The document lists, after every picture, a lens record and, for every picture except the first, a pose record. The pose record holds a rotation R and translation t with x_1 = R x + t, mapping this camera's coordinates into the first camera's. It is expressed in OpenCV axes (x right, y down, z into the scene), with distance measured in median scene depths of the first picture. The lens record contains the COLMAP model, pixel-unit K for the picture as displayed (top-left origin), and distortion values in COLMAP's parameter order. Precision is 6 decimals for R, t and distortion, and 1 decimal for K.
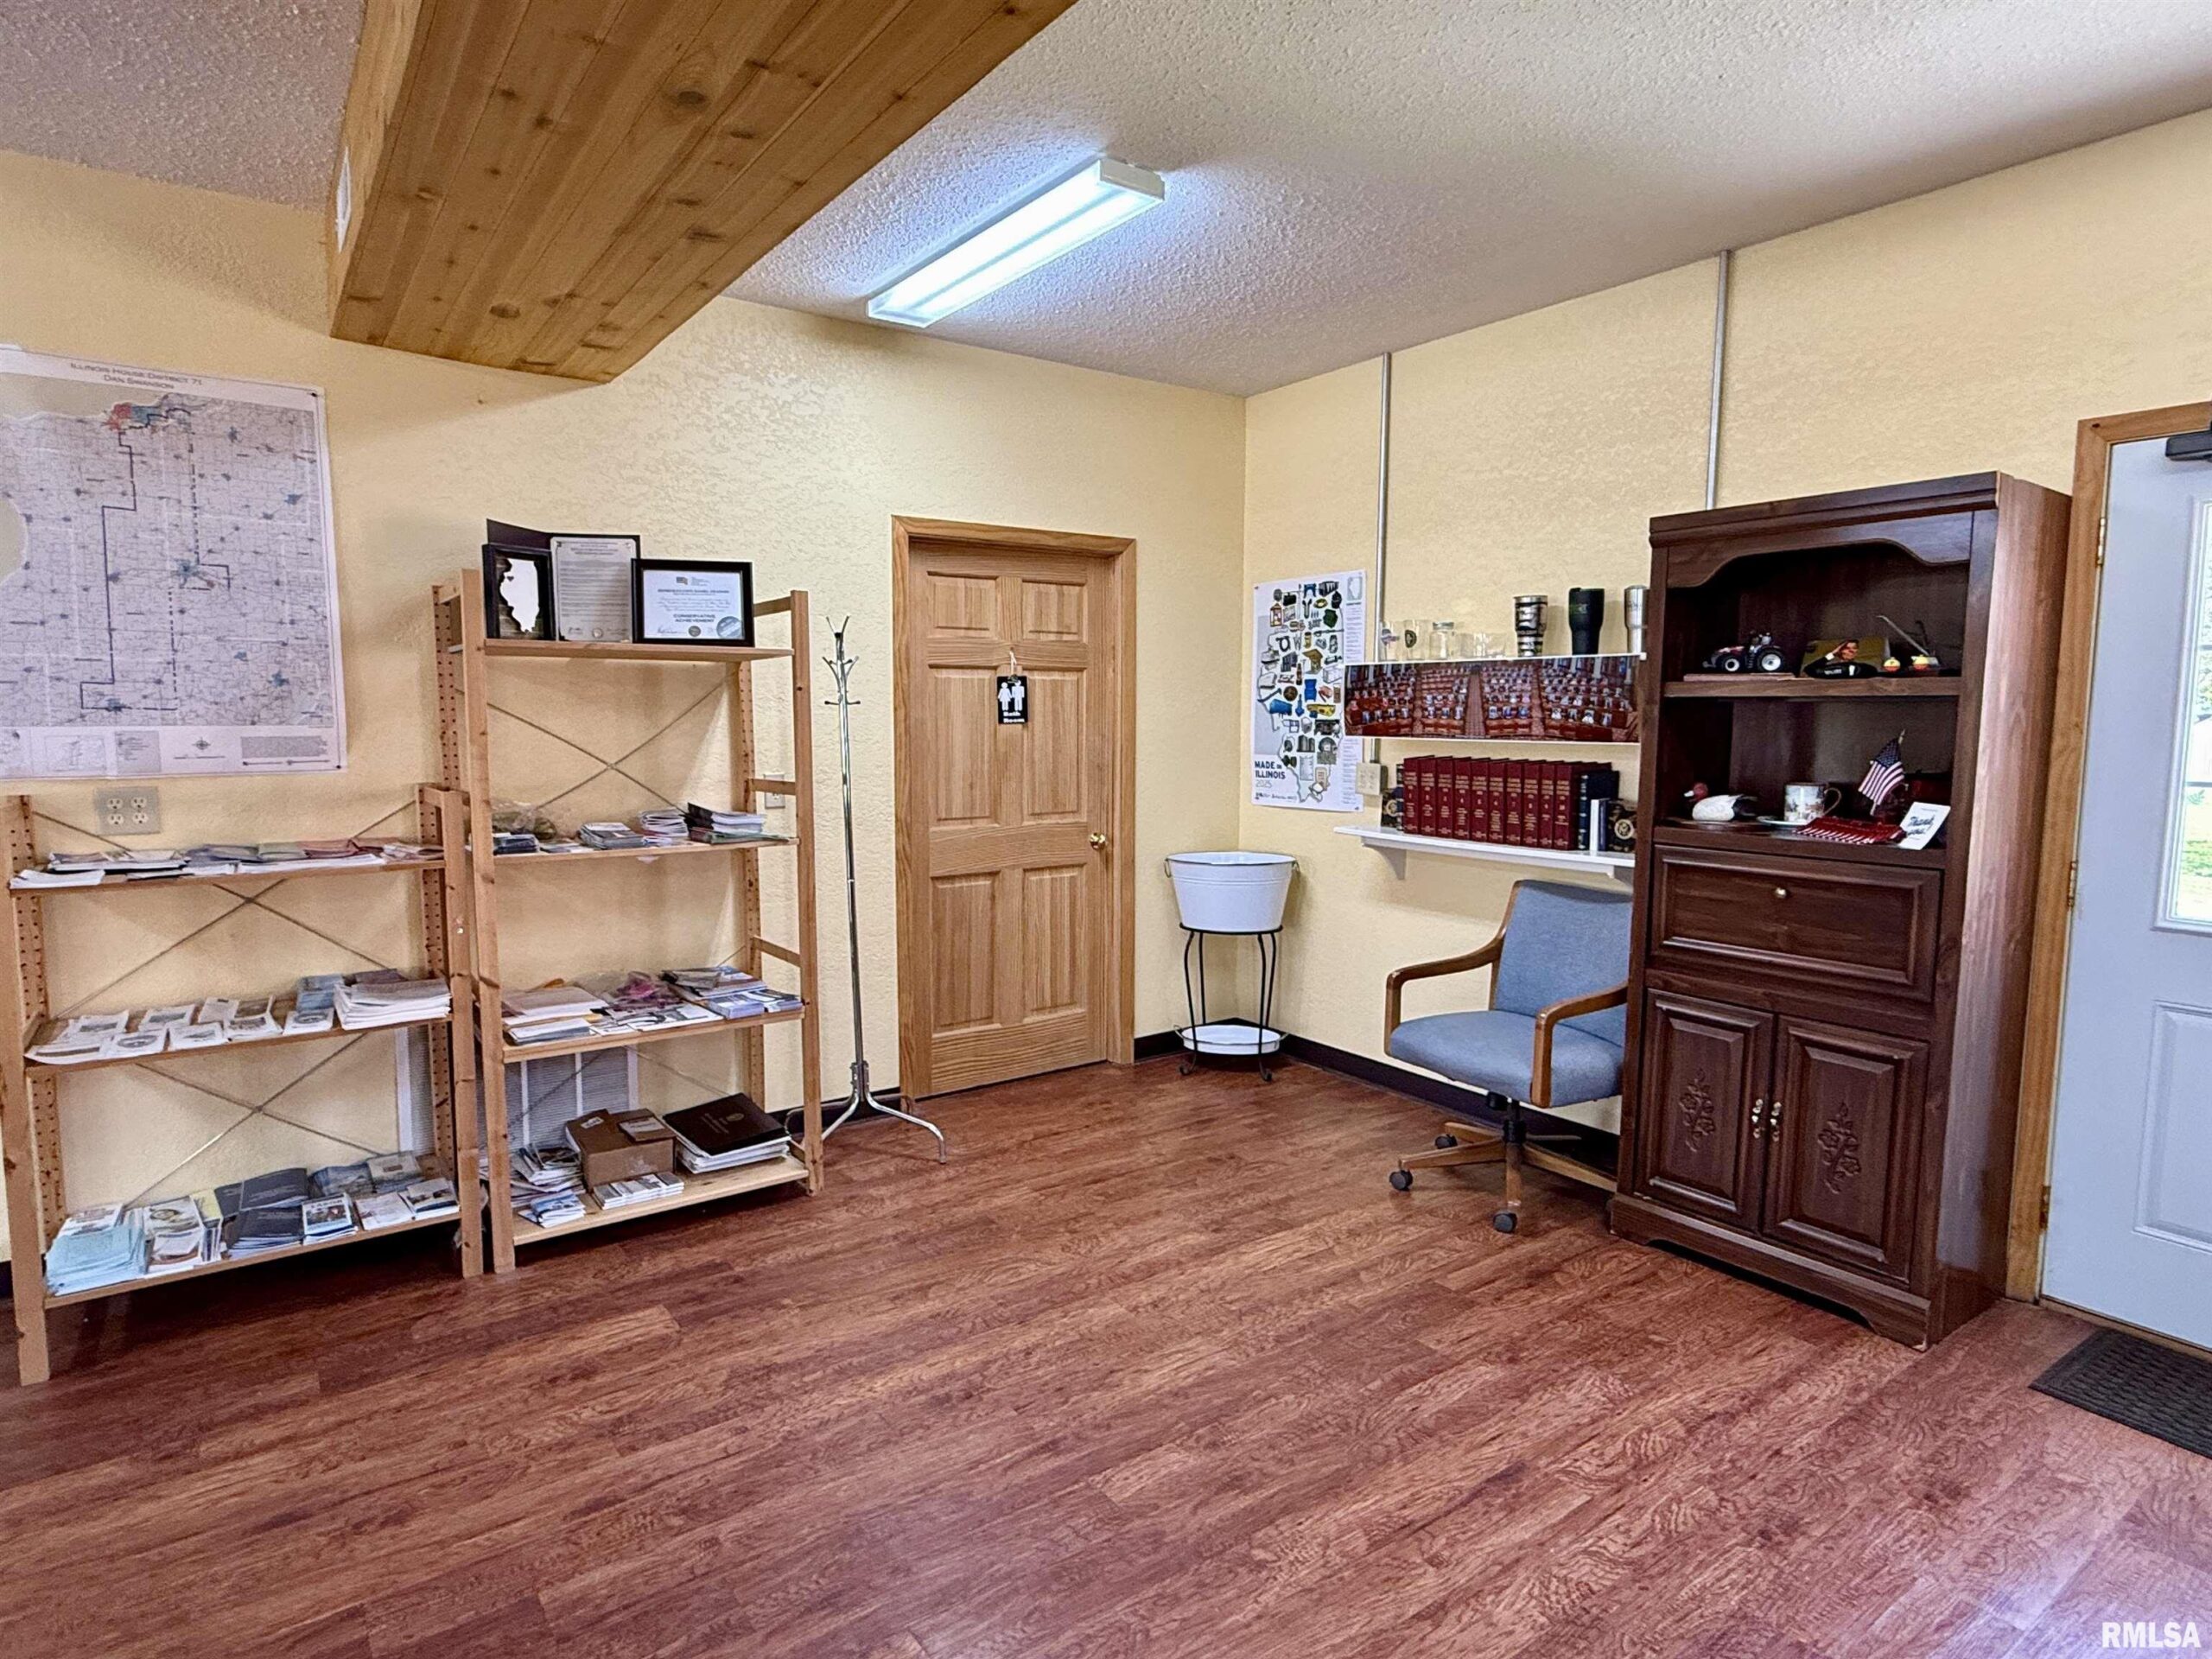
lens RADIAL K [[1214.8, 0, 1100.7], [0, 1214.8, 829.5], [0, 0, 1]] dist [0.001281, 0.001207]
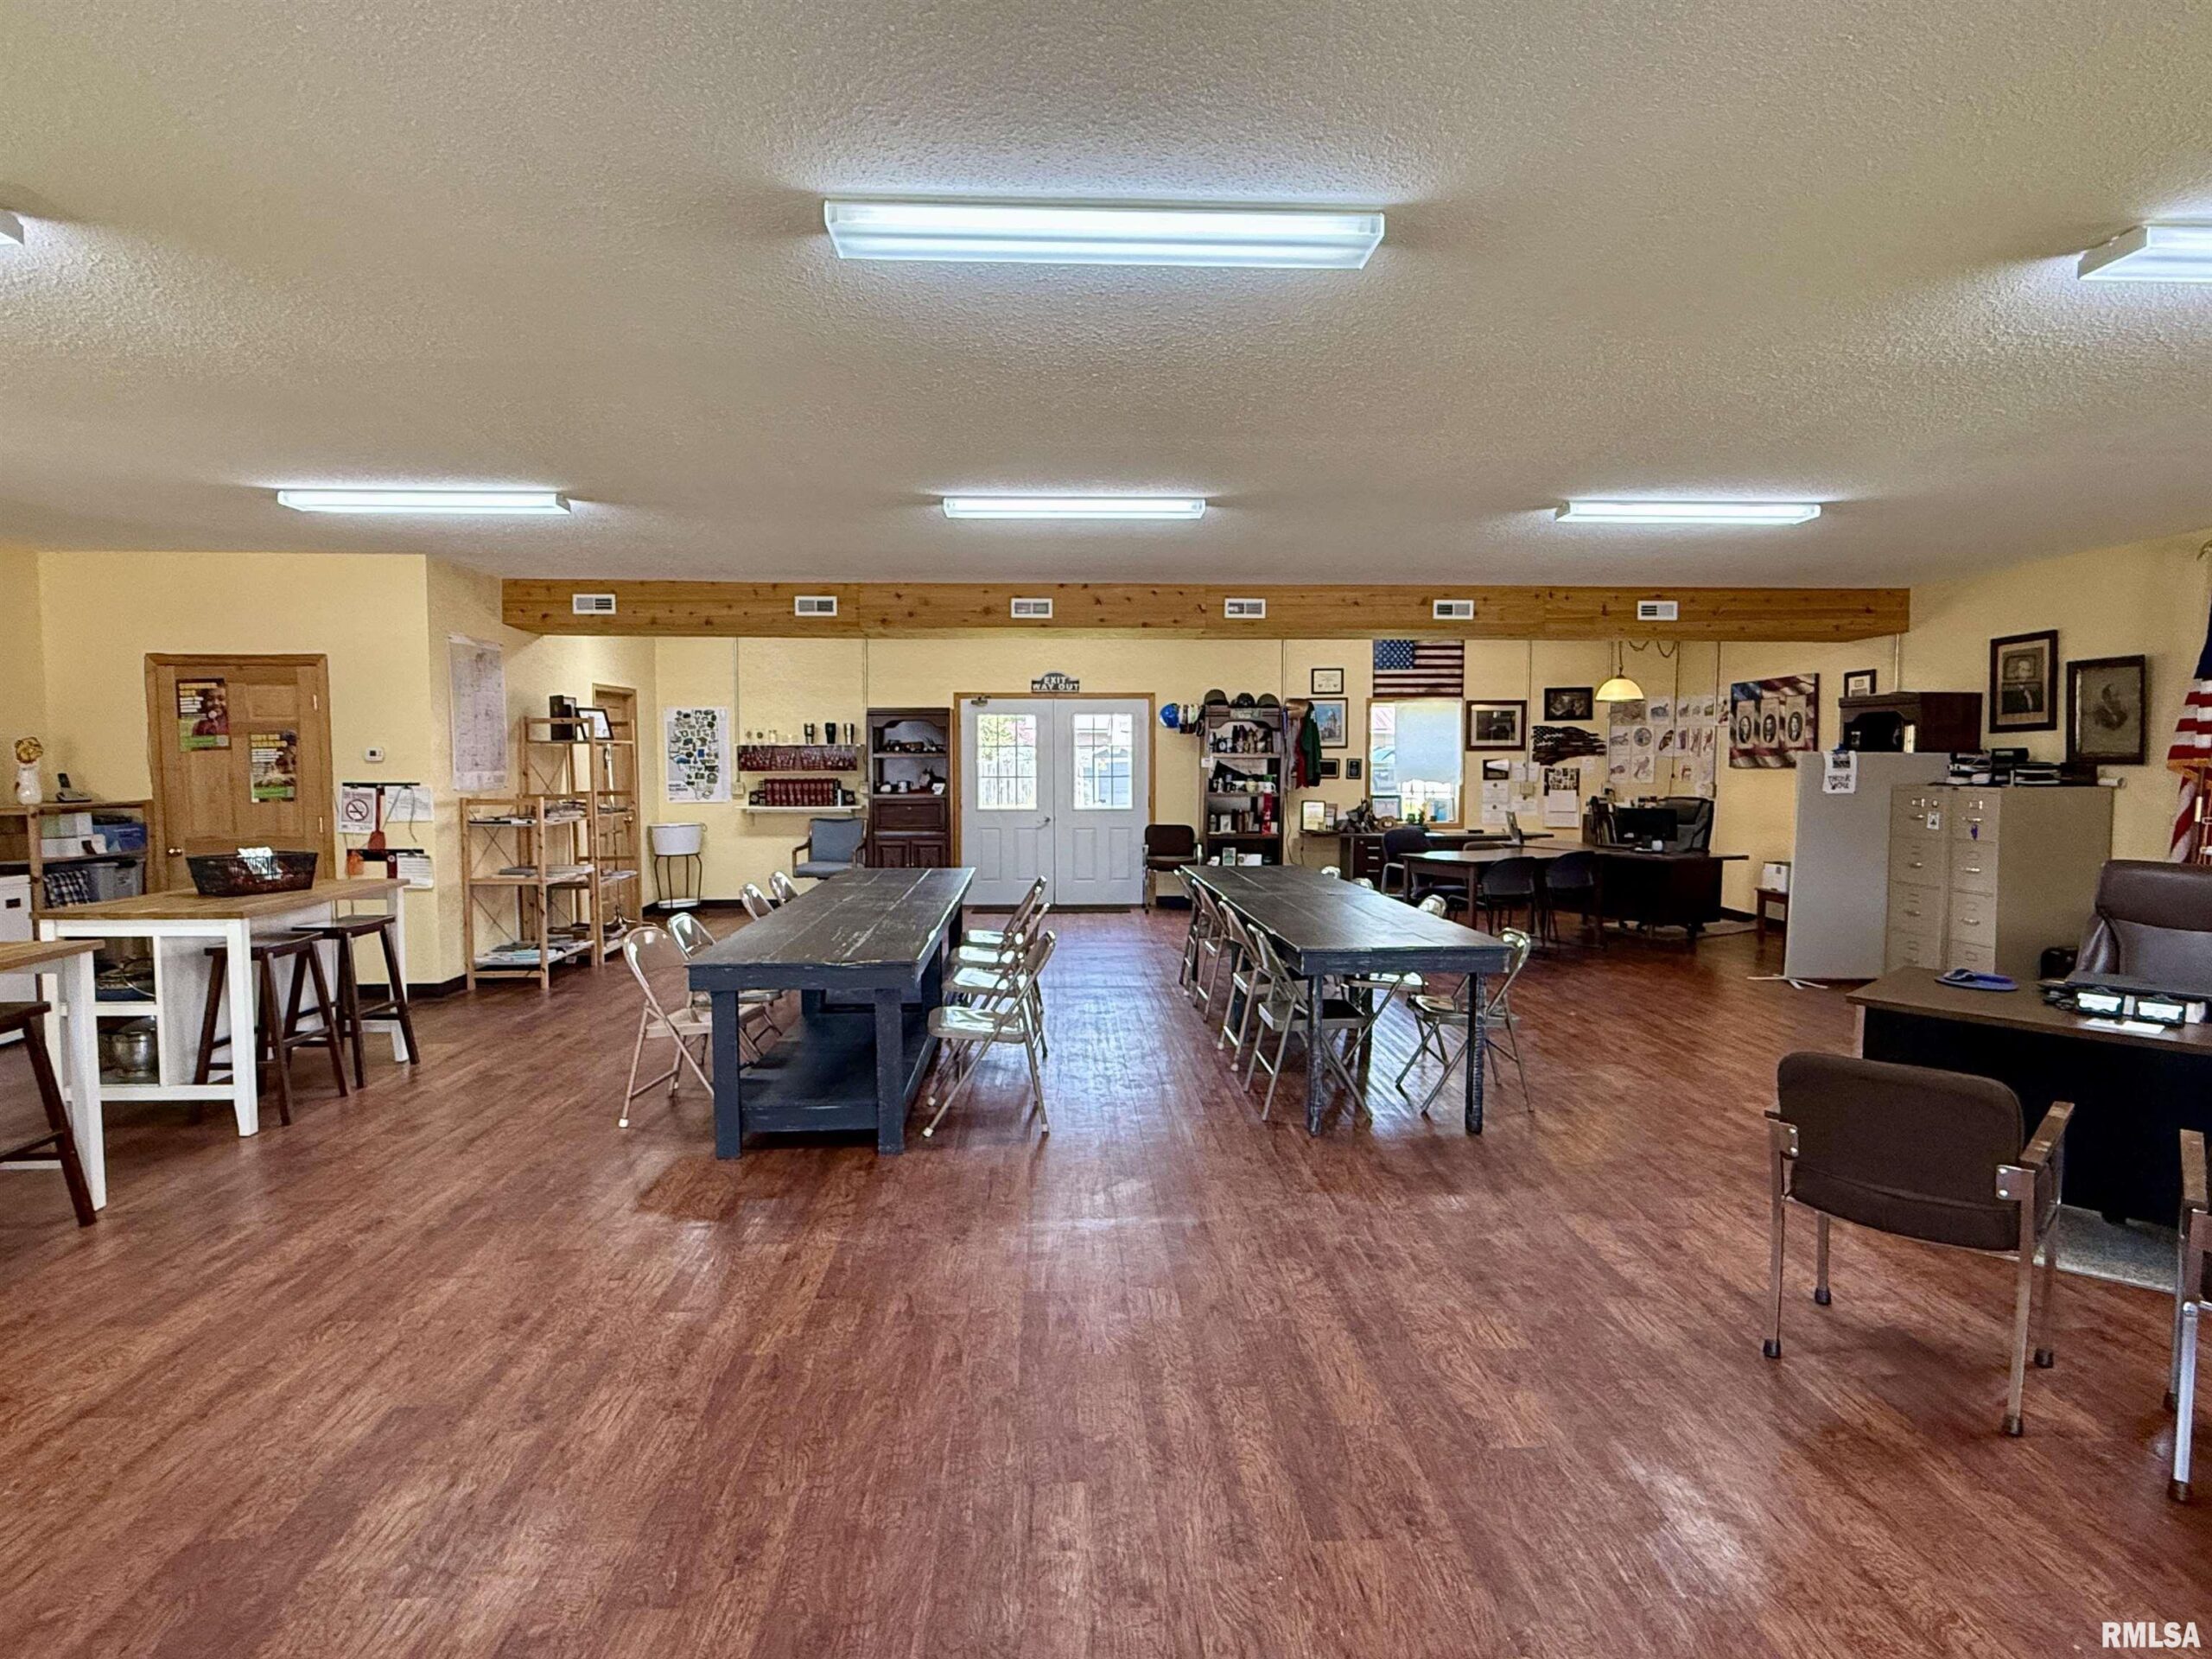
lens RADIAL K [[1214.8, 0, 1105.9], [0, 1214.8, 833.1], [0, 0, 1]] dist [0.001281, 0.001207]
pose [[0.545659, -0.056800, 0.836080, -1.753681], [0.086342, 0.996201, 0.011328, 0.105775], [-0.833547, 0.066008, 0.548491, -1.225882]]
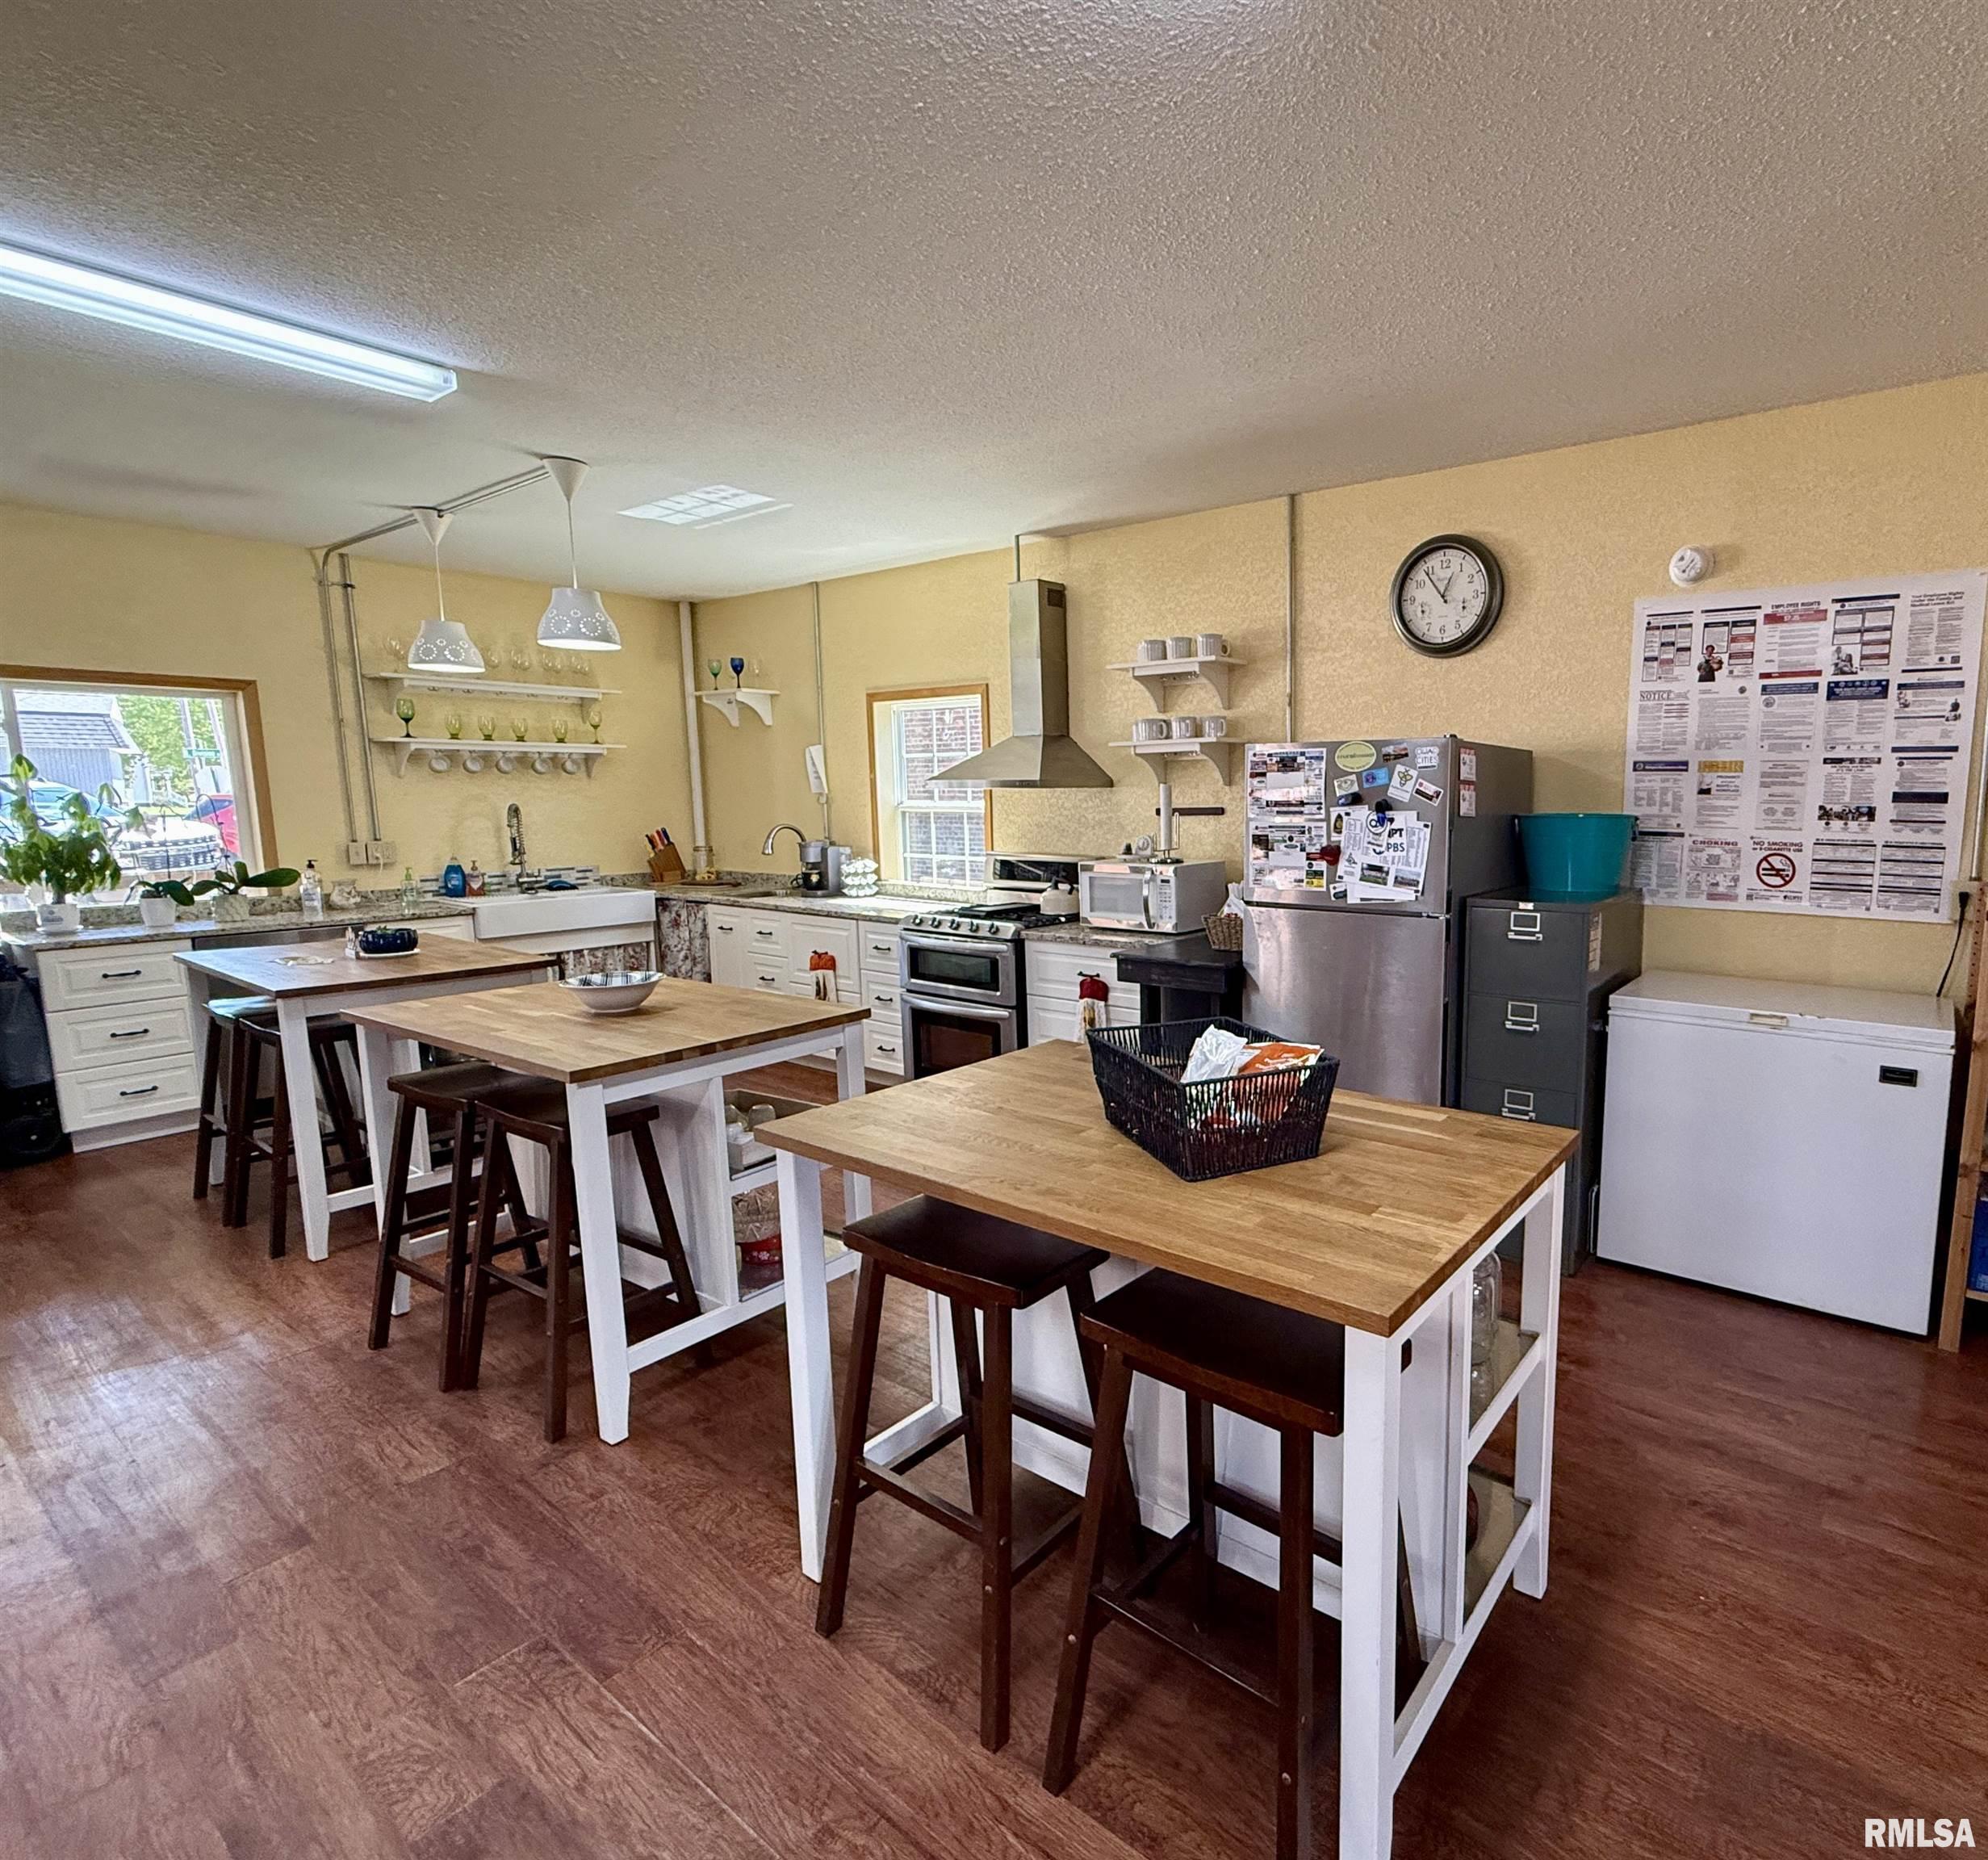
lens RADIAL K [[1051.5, 0, 1236.5], [0, 1051.5, 927.1], [0, 0, 1]] dist [-0.000030, 0.002419]
pose [[0.351435, 0.118075, -0.928737, -0.691625], [-0.094978, 0.991393, 0.090101, -0.033175], [0.931382, 0.056545, 0.359625, 0.192711]]
